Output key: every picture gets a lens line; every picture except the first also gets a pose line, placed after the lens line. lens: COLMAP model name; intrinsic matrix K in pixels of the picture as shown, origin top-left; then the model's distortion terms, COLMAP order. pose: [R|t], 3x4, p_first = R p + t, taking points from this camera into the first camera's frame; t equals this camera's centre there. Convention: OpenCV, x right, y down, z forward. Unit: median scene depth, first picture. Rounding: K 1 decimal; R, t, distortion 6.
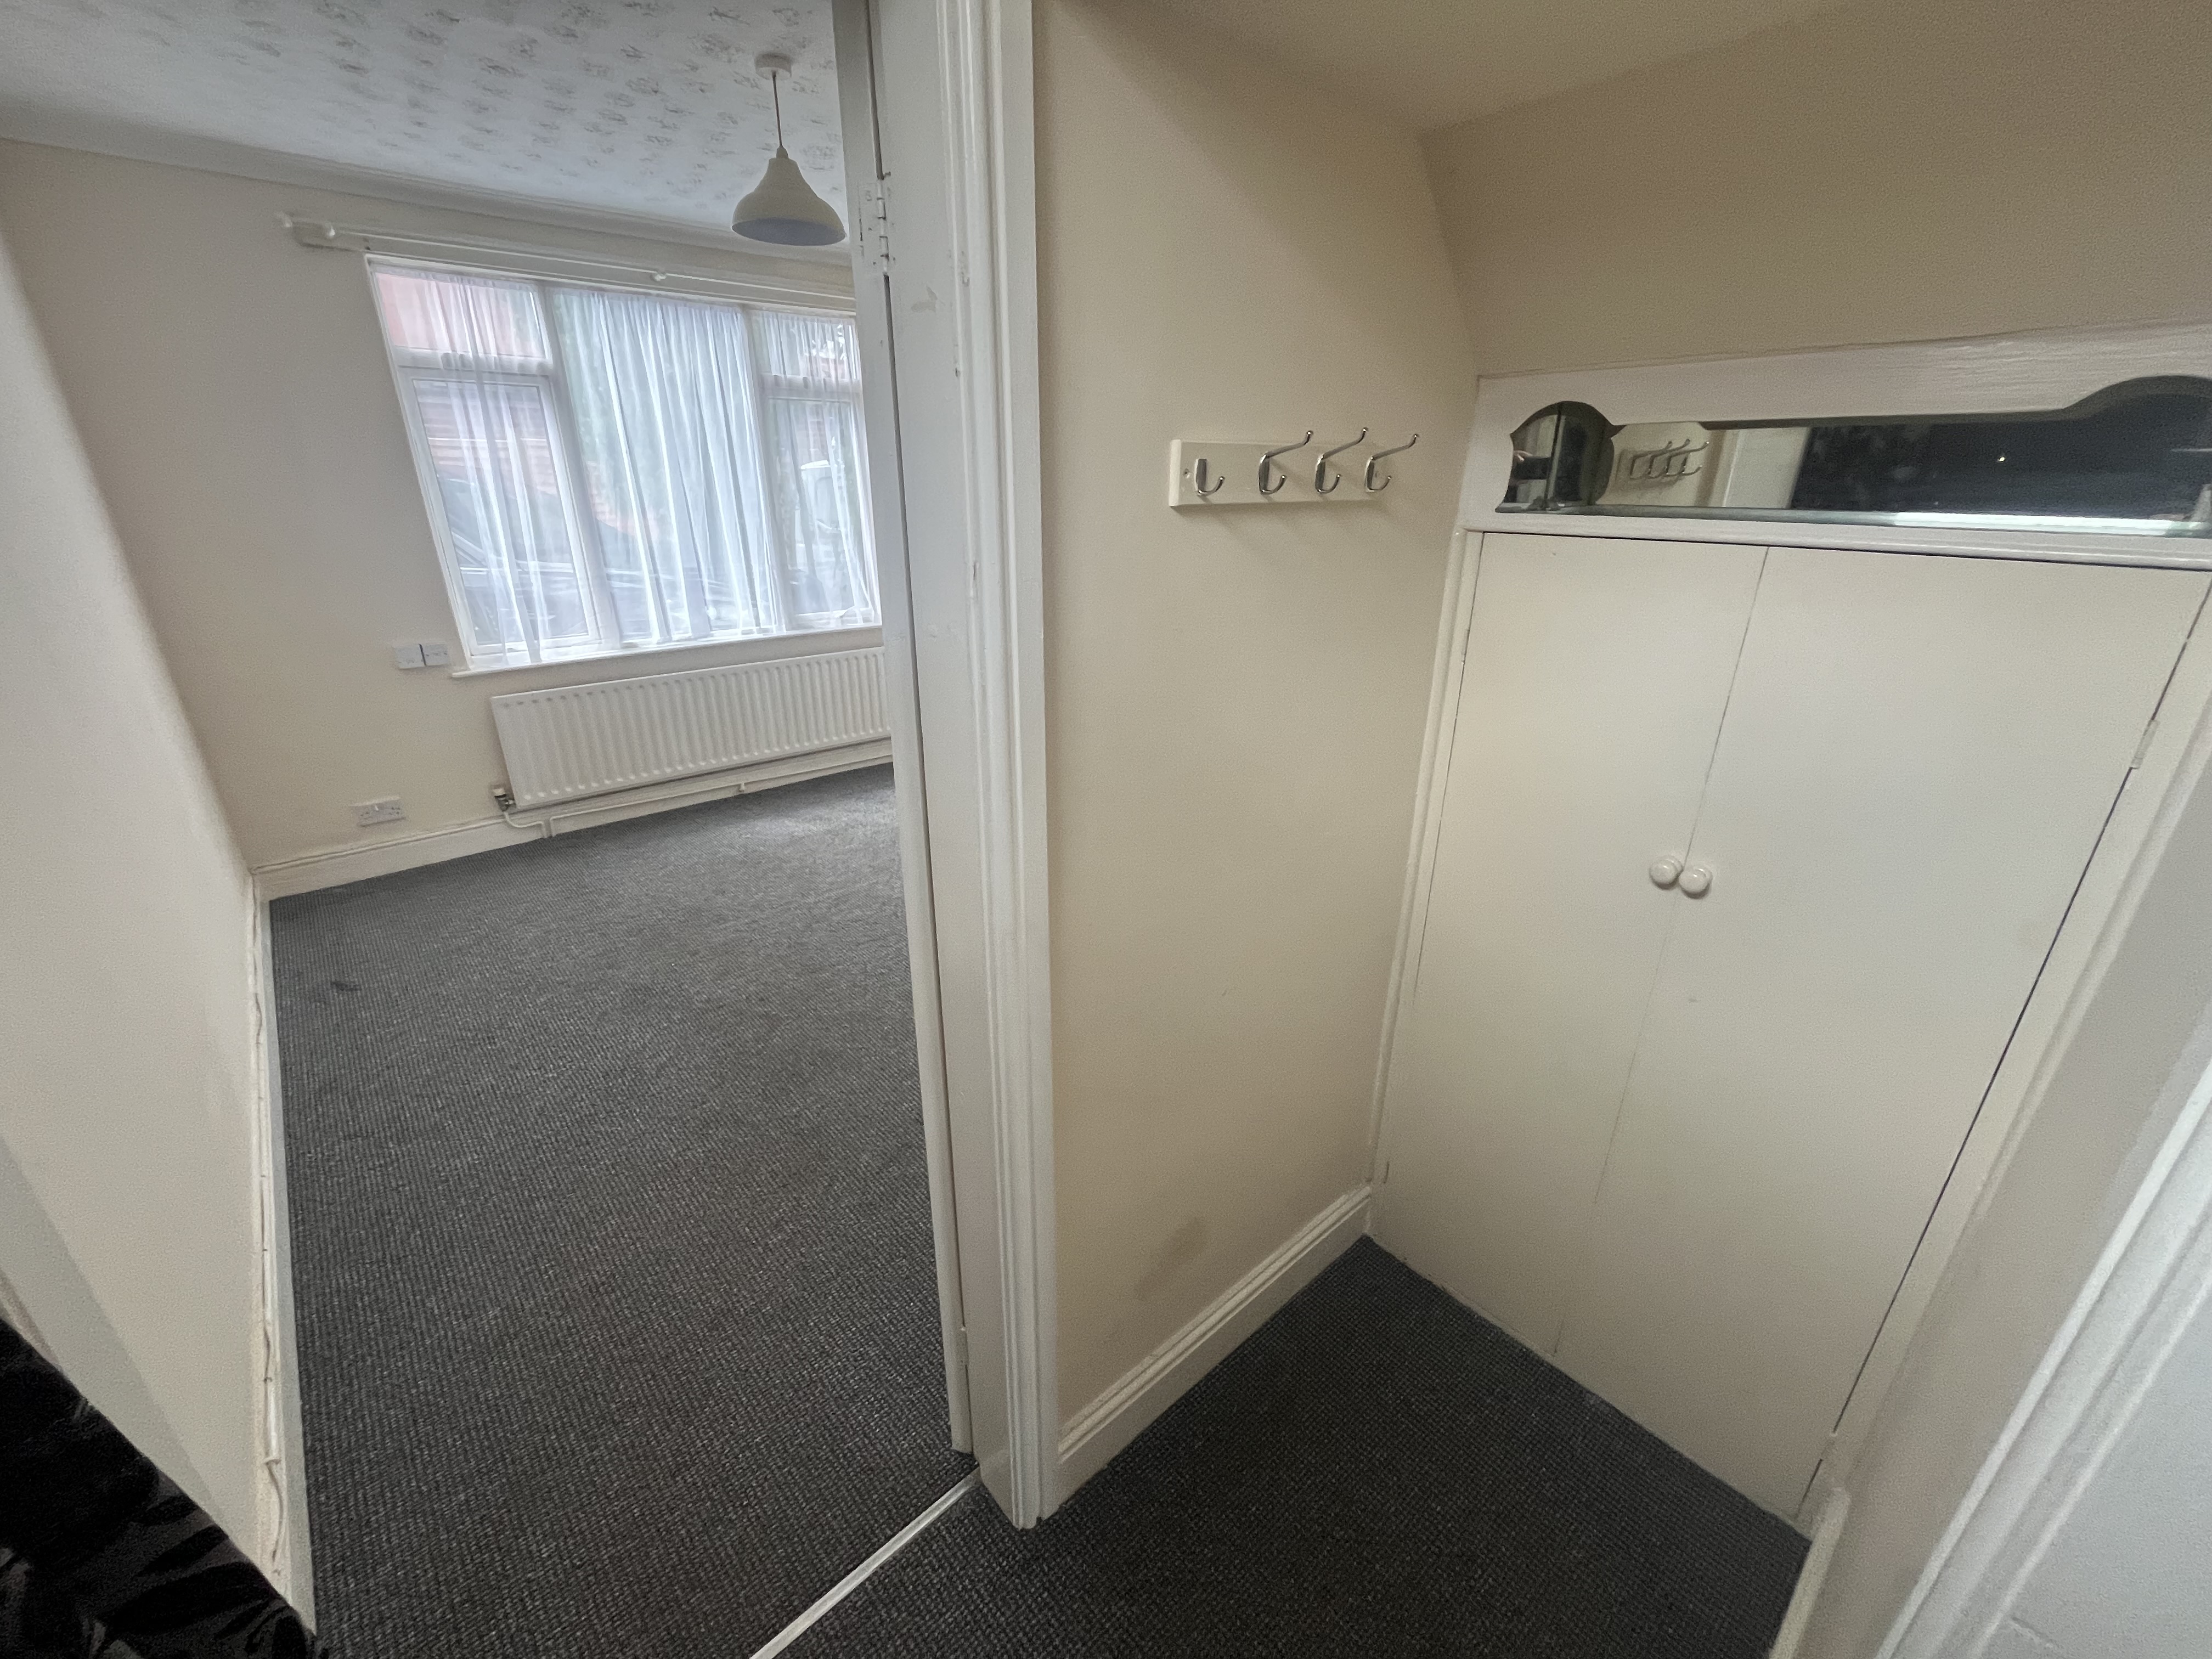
lens RADIAL K [[901.1, 0, 1101.7], [0, 901.1, 827.6], [0, 0, 1]] dist [-0.003481, -0.001336]
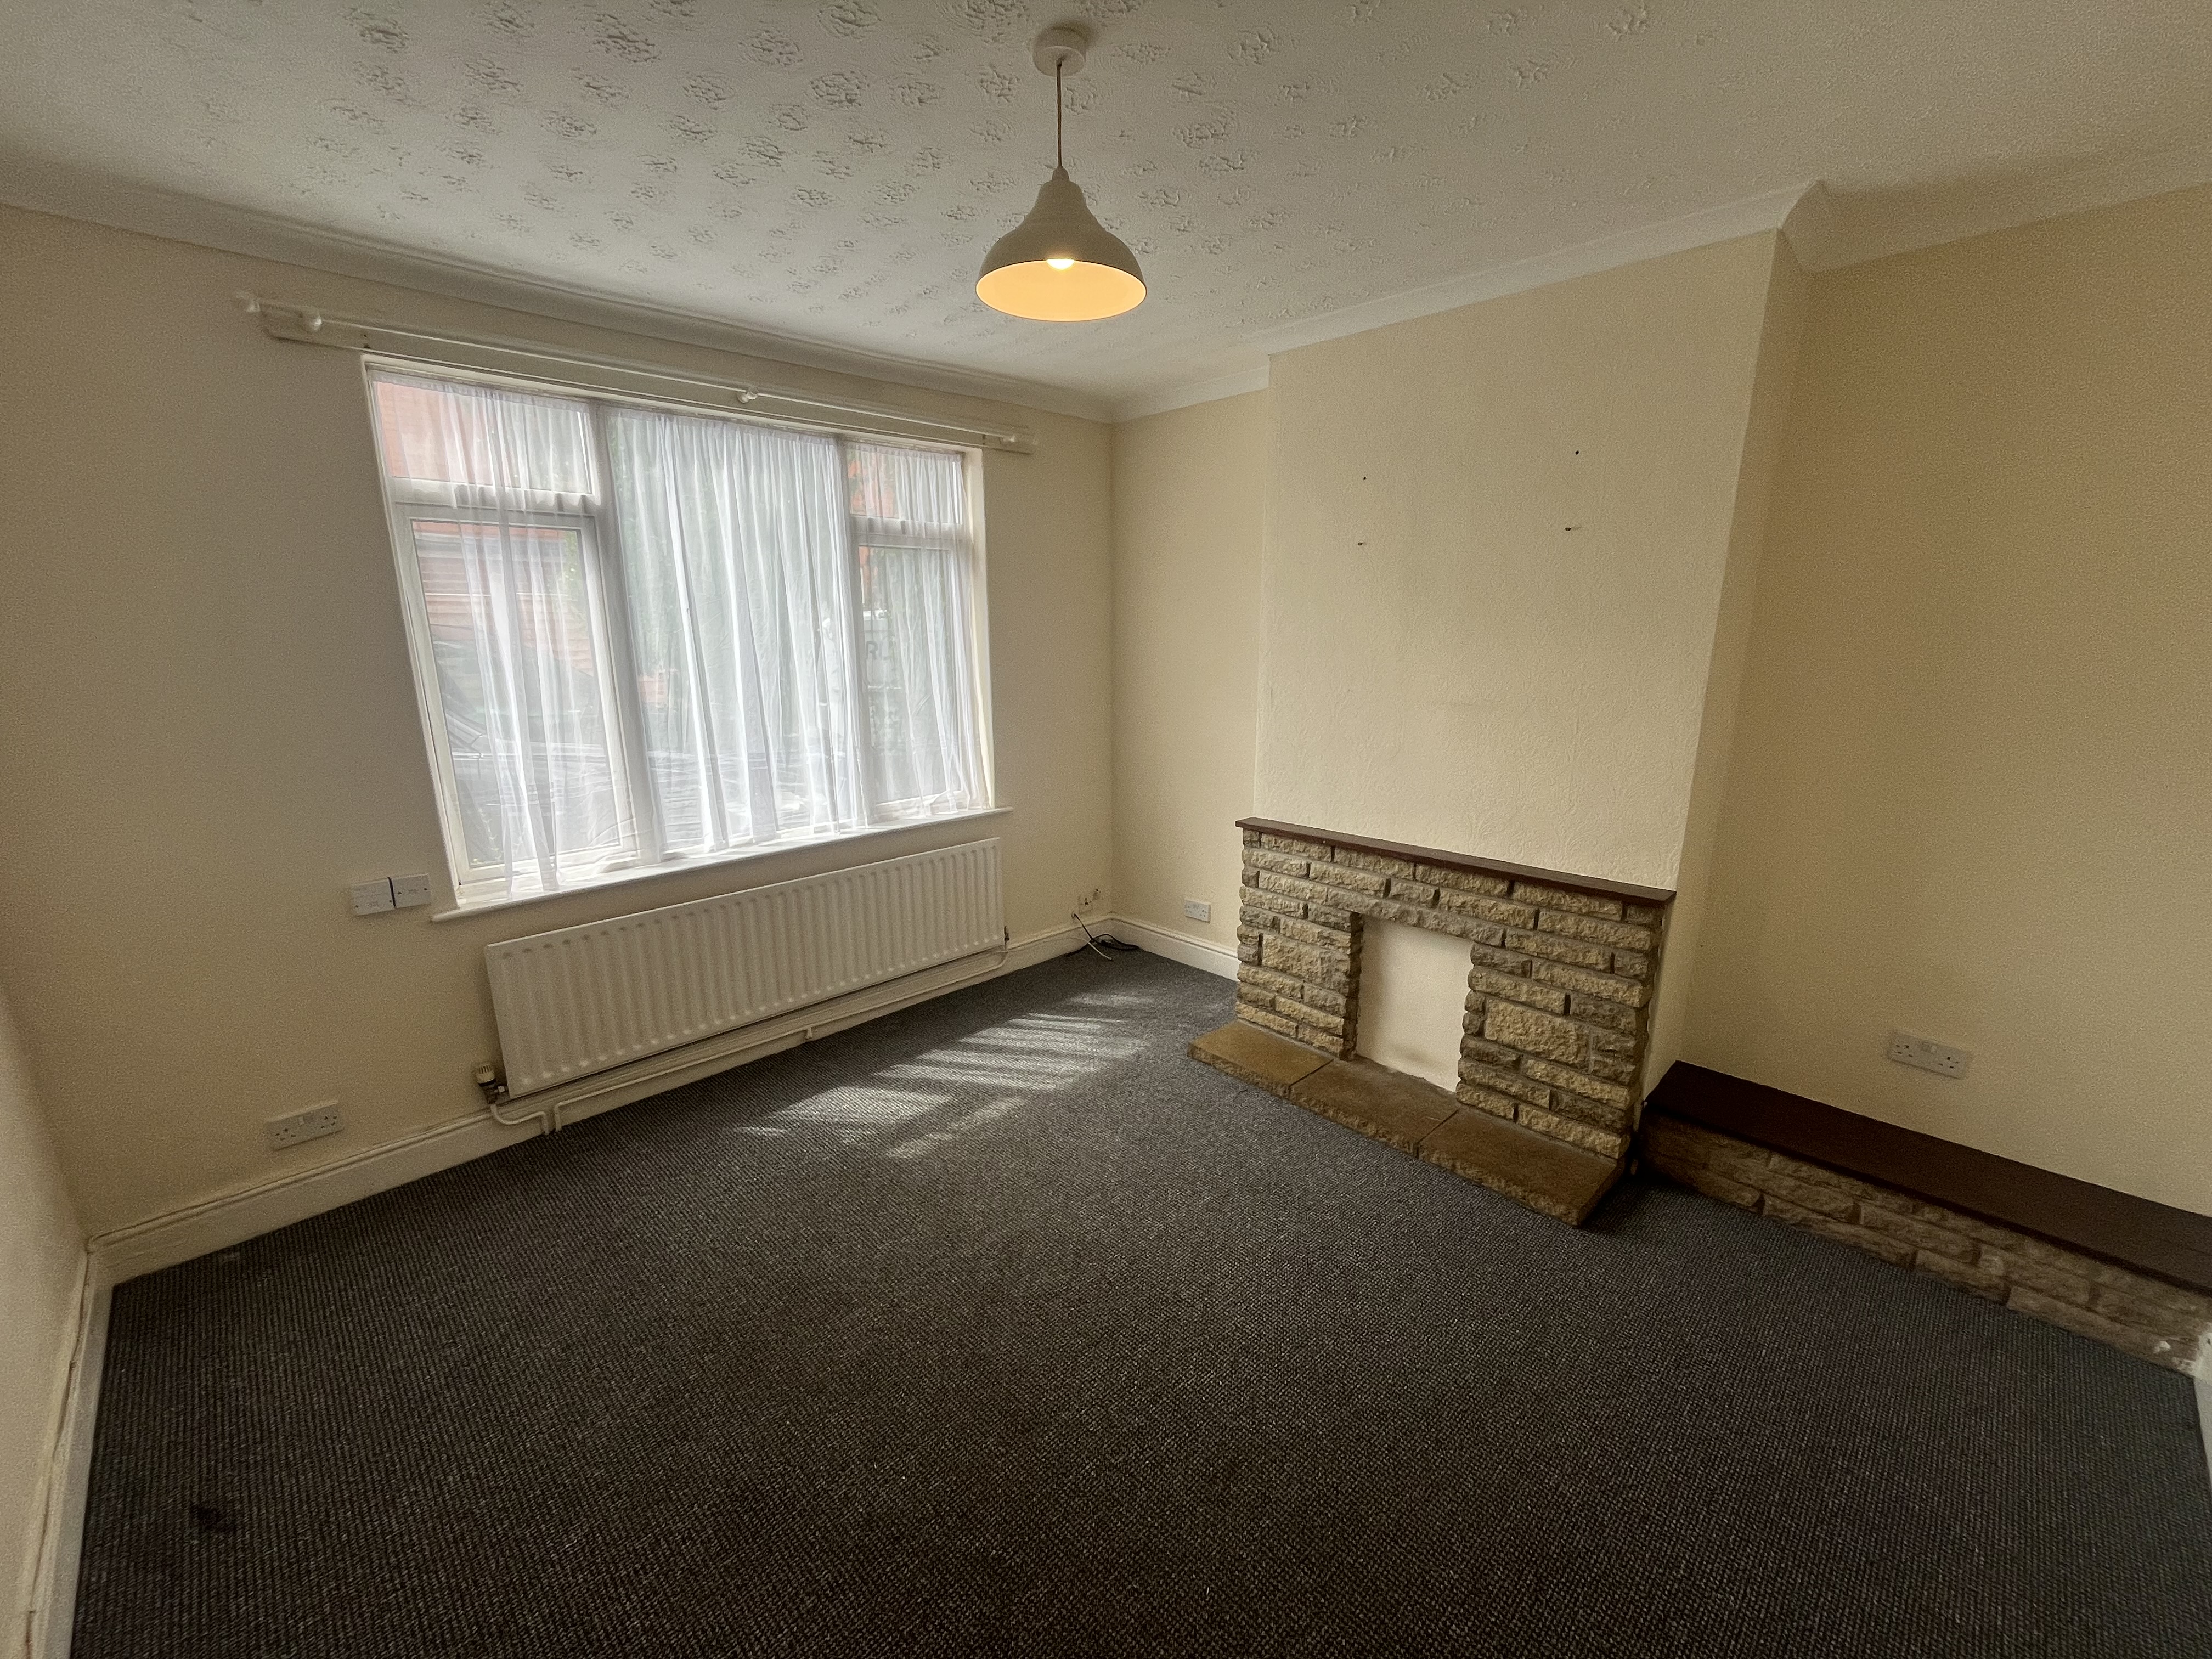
lens RADIAL K [[901.1, 0, 1105.3], [0, 901.1, 830.0], [0, 0, 1]] dist [-0.003481, -0.001336]
pose [[0.998499, -0.019260, 0.051270, -0.220188], [0.026577, 0.988912, -0.146103, -0.113065], [-0.047888, 0.147247, 0.987940, 0.257287]]
